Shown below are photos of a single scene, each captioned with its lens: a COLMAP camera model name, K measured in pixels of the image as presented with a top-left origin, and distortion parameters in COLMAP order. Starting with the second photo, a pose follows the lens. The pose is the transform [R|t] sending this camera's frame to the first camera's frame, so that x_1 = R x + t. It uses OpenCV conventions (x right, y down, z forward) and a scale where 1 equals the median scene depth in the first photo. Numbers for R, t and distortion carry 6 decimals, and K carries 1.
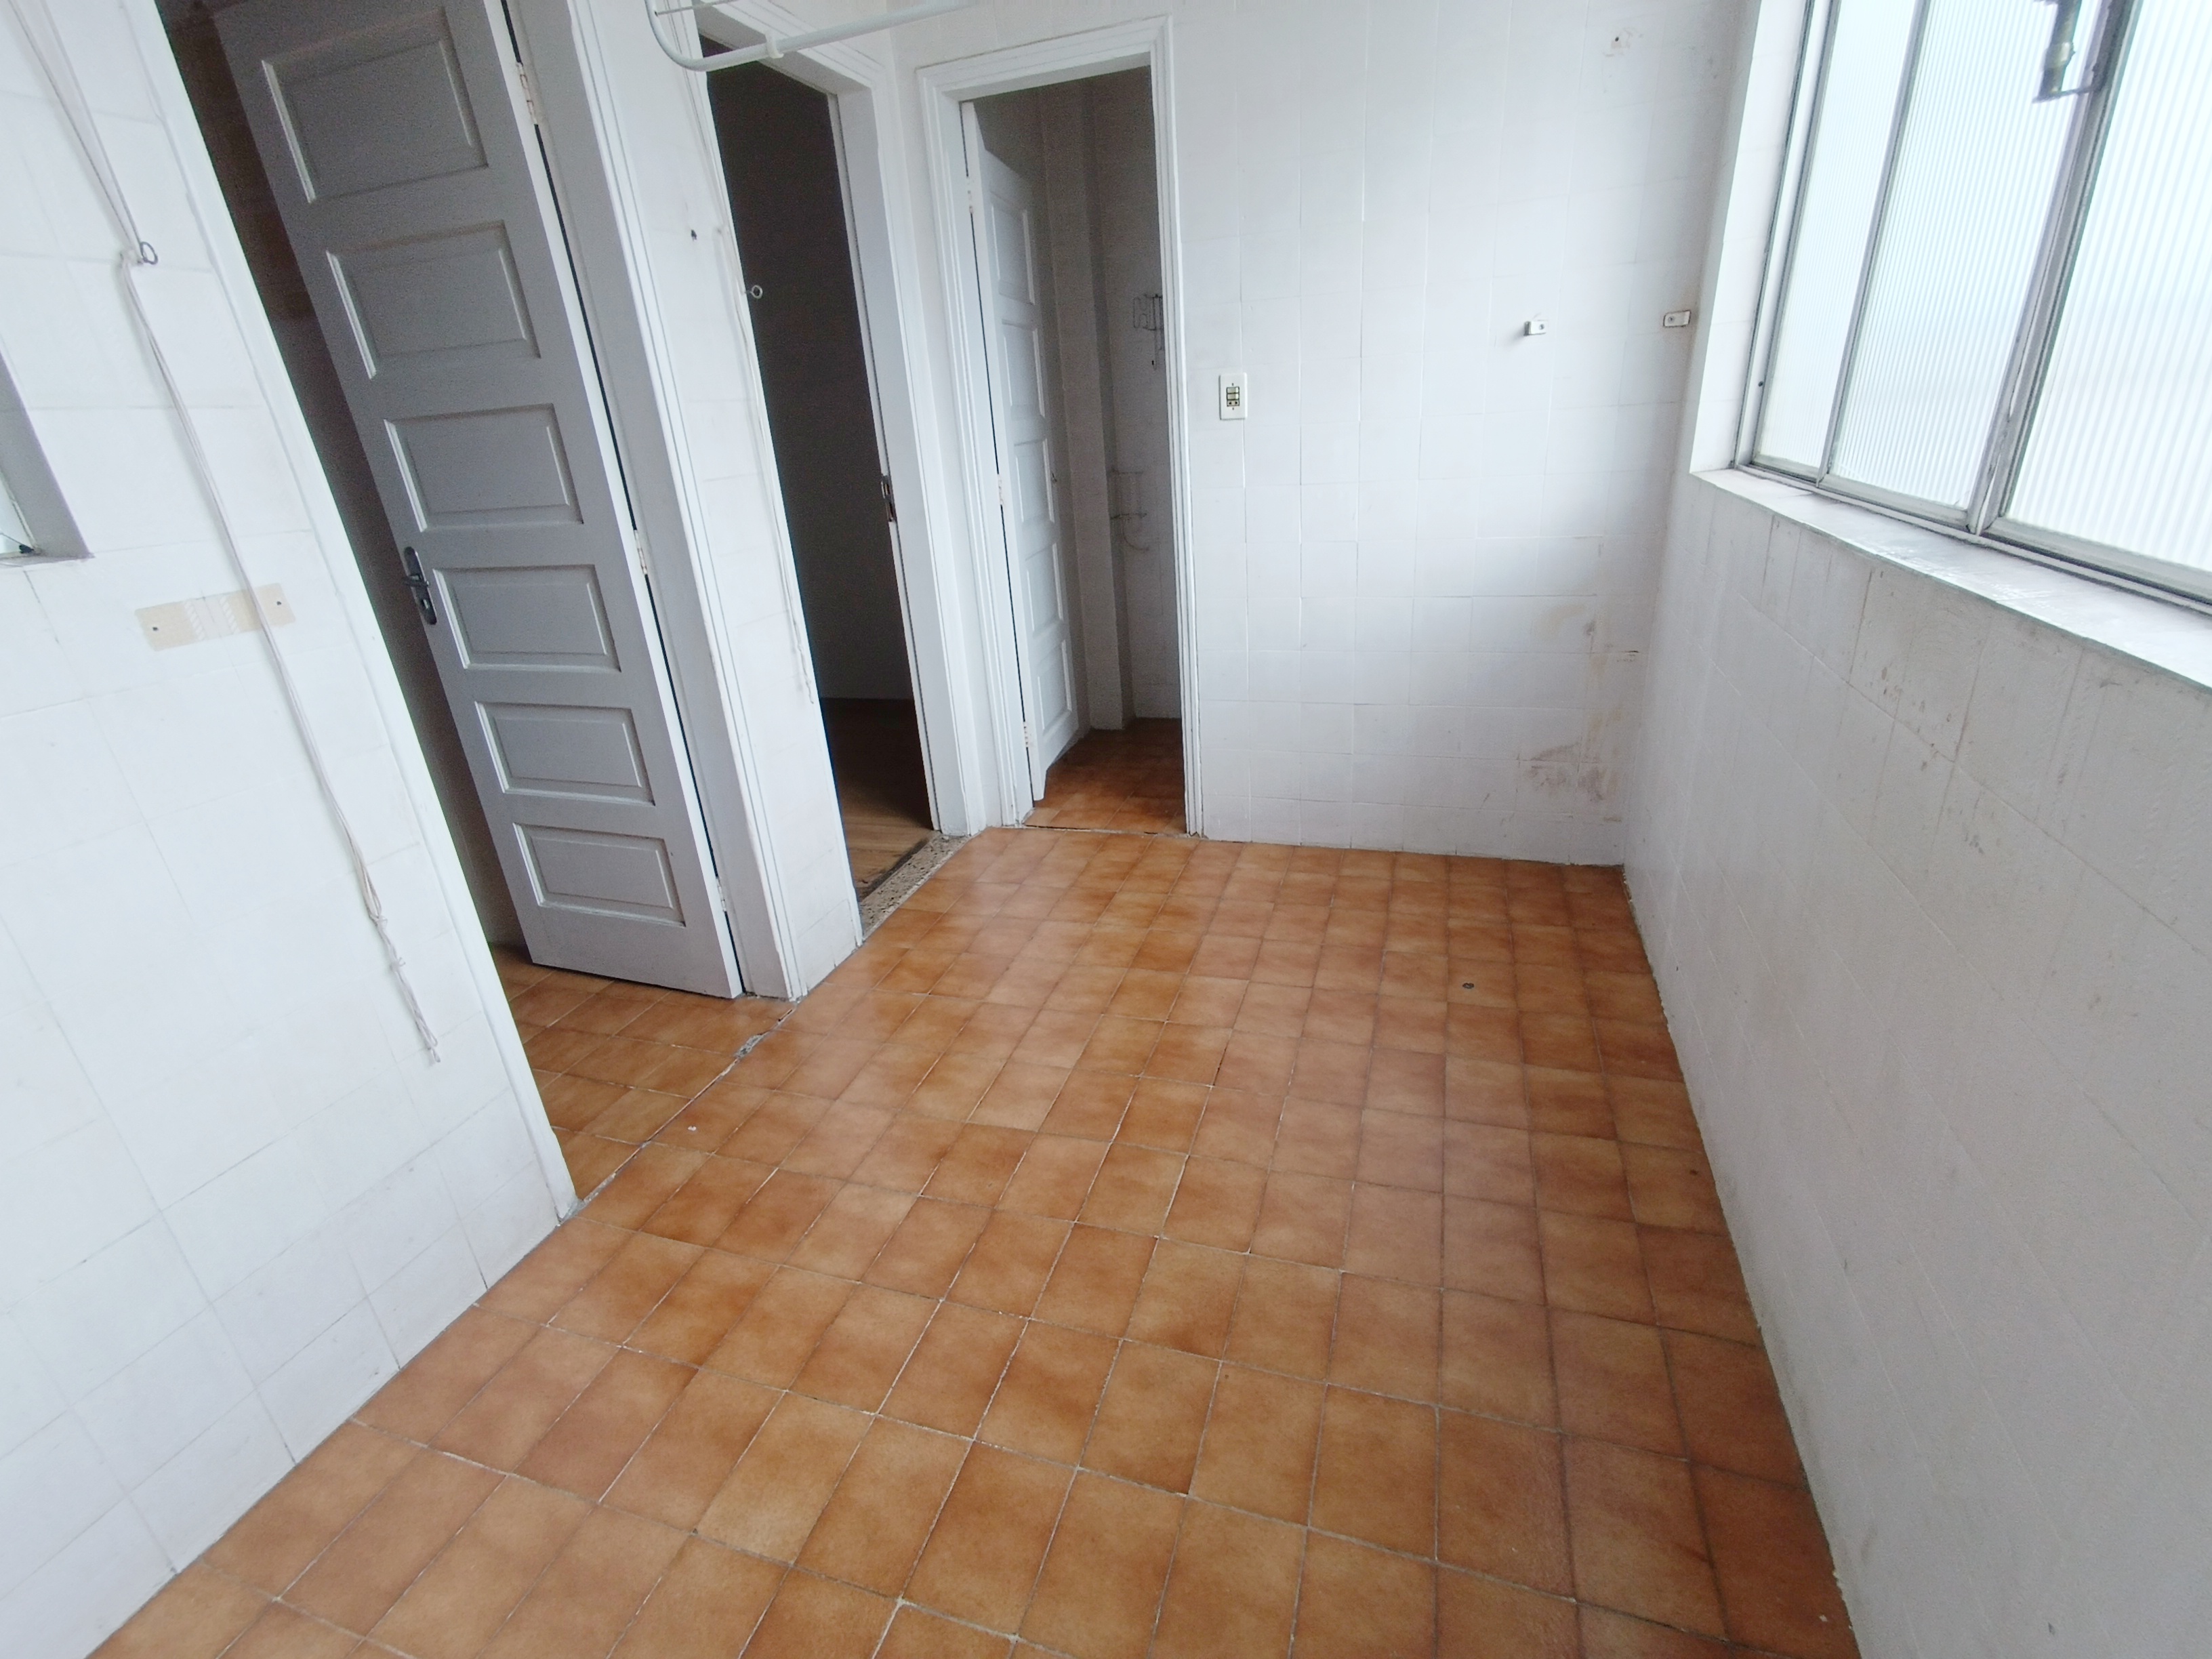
lens RADIAL K [[1007.7, 0, 1121.3], [0, 1007.7, 821.9], [0, 0, 1]] dist [-0.031365, 0.030880]
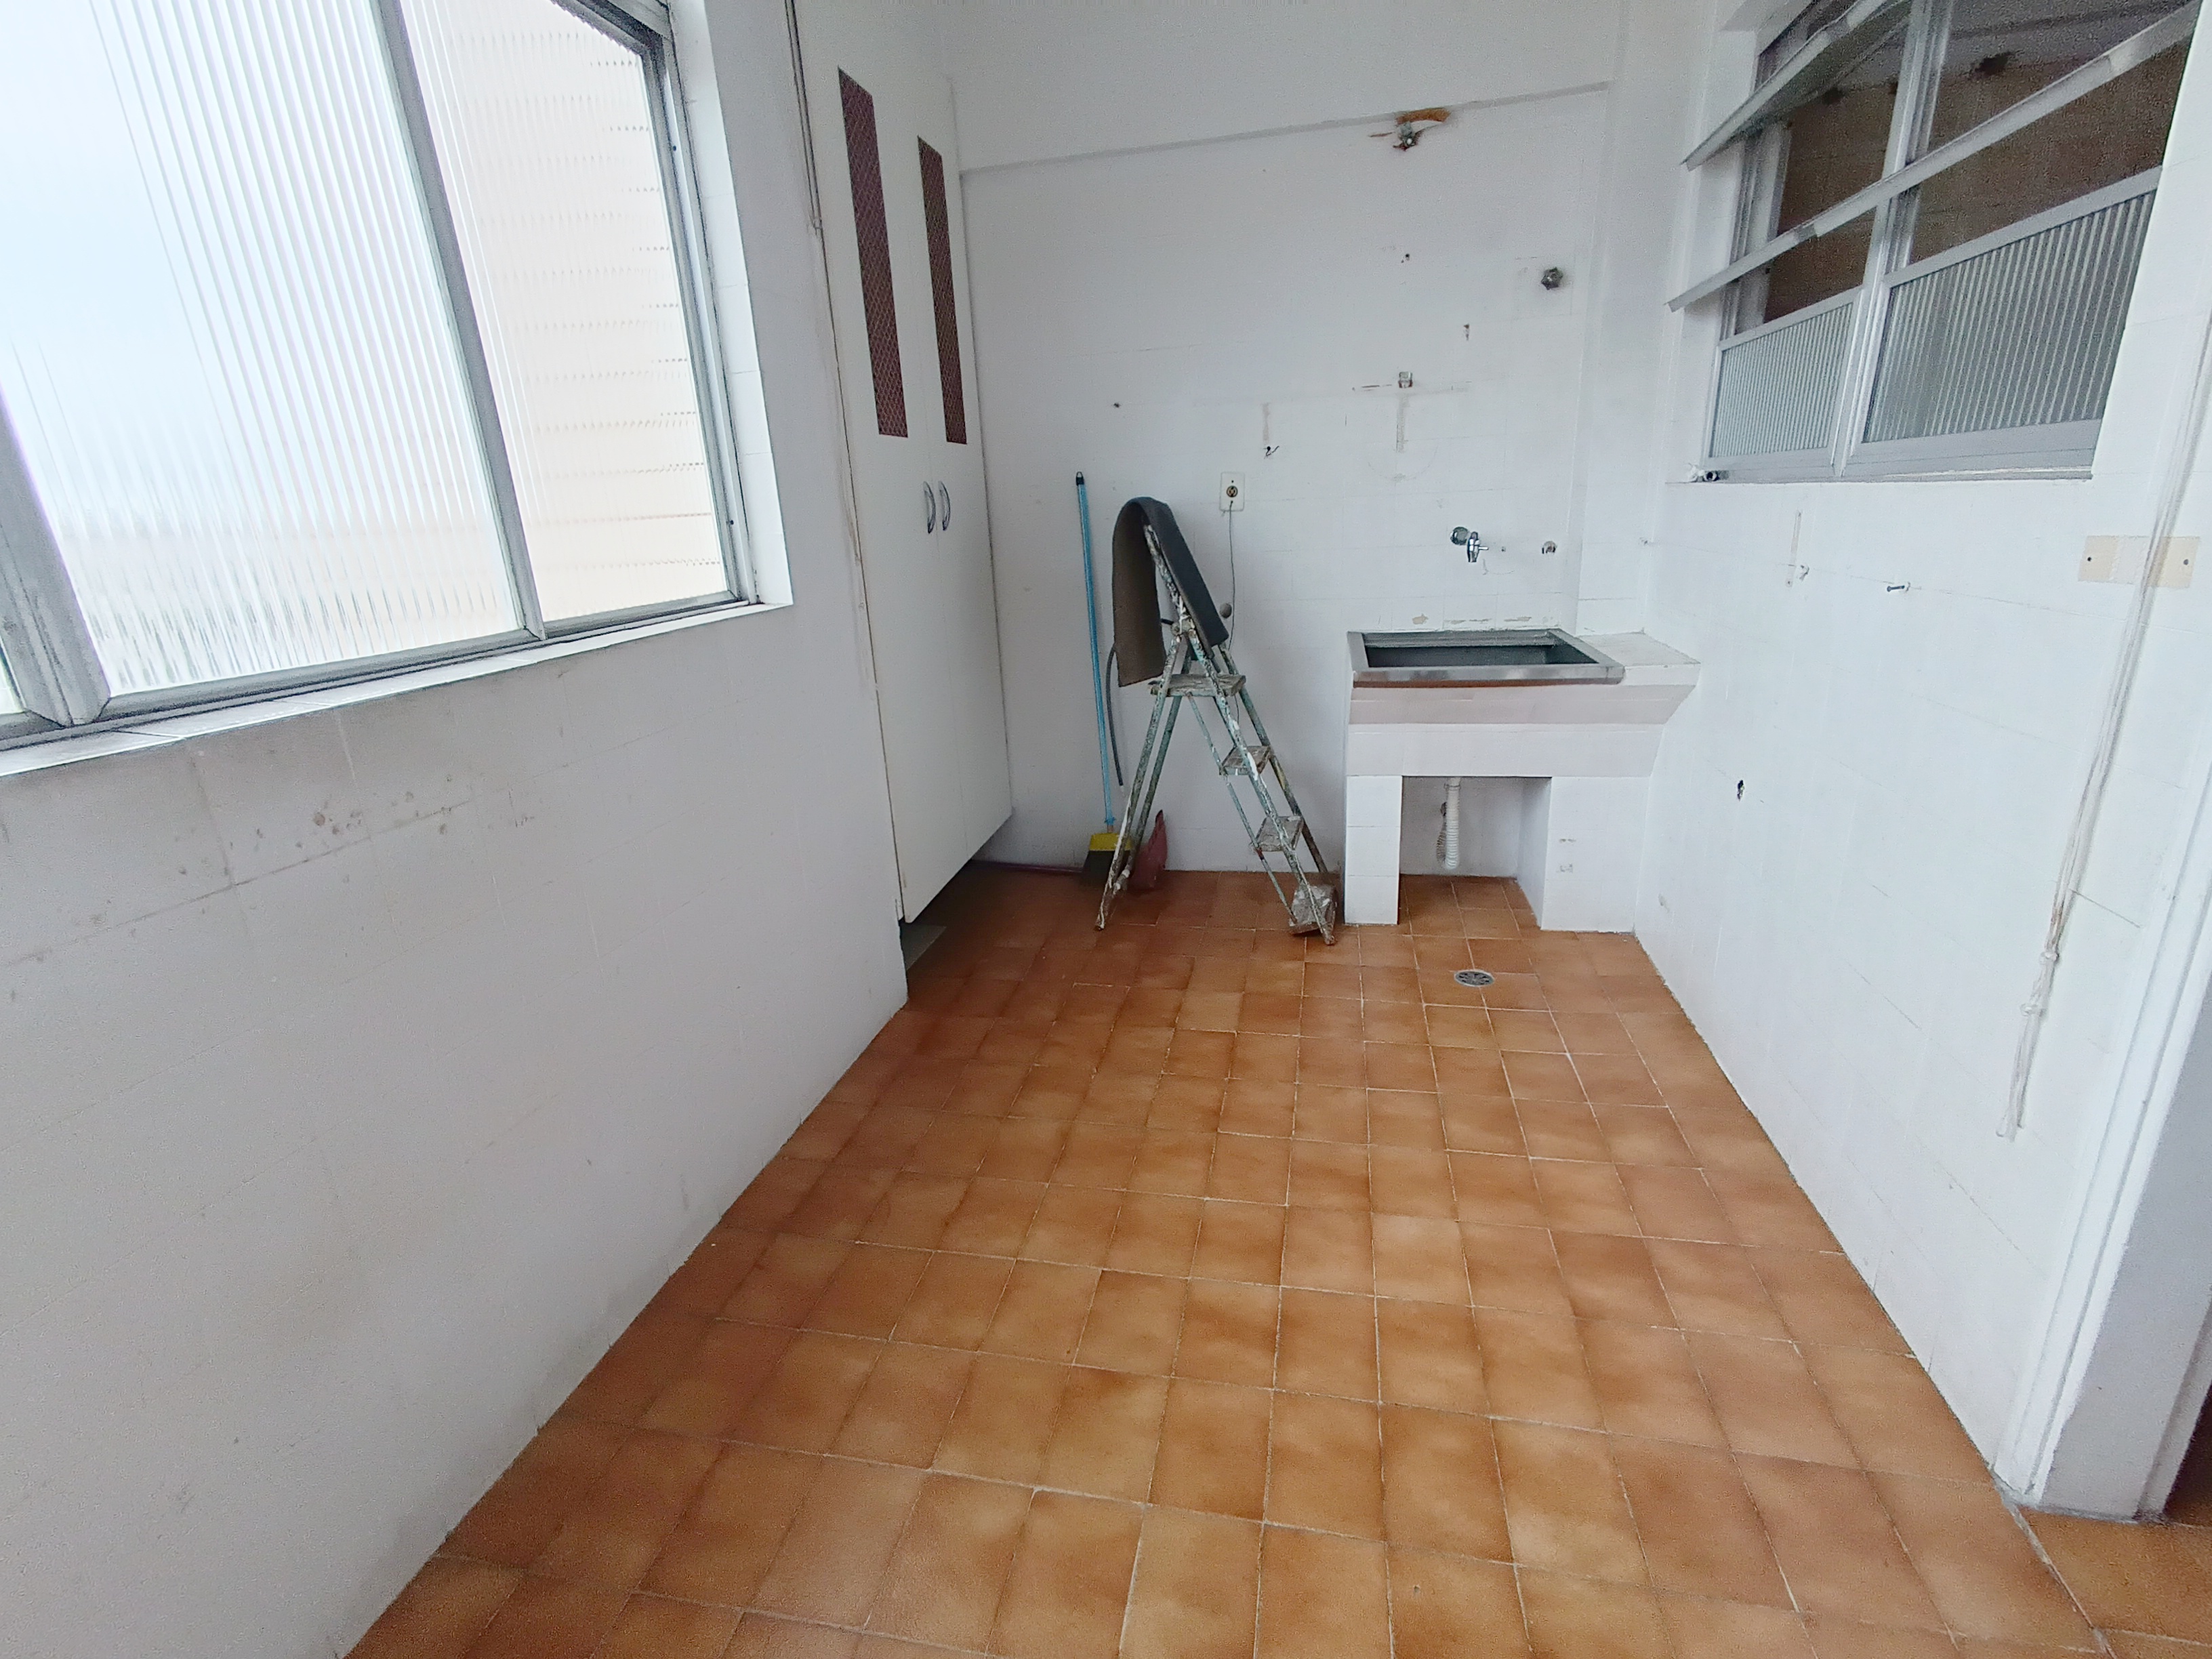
lens RADIAL K [[1007.7, 0, 1121.3], [0, 1007.7, 821.9], [0, 0, 1]] dist [-0.031365, 0.030880]
pose [[-0.987182, 0.147086, -0.061941, 0.030310], [0.073066, 0.761568, 0.643953, -0.545679], [0.141889, 0.631173, -0.762554, 1.403914]]
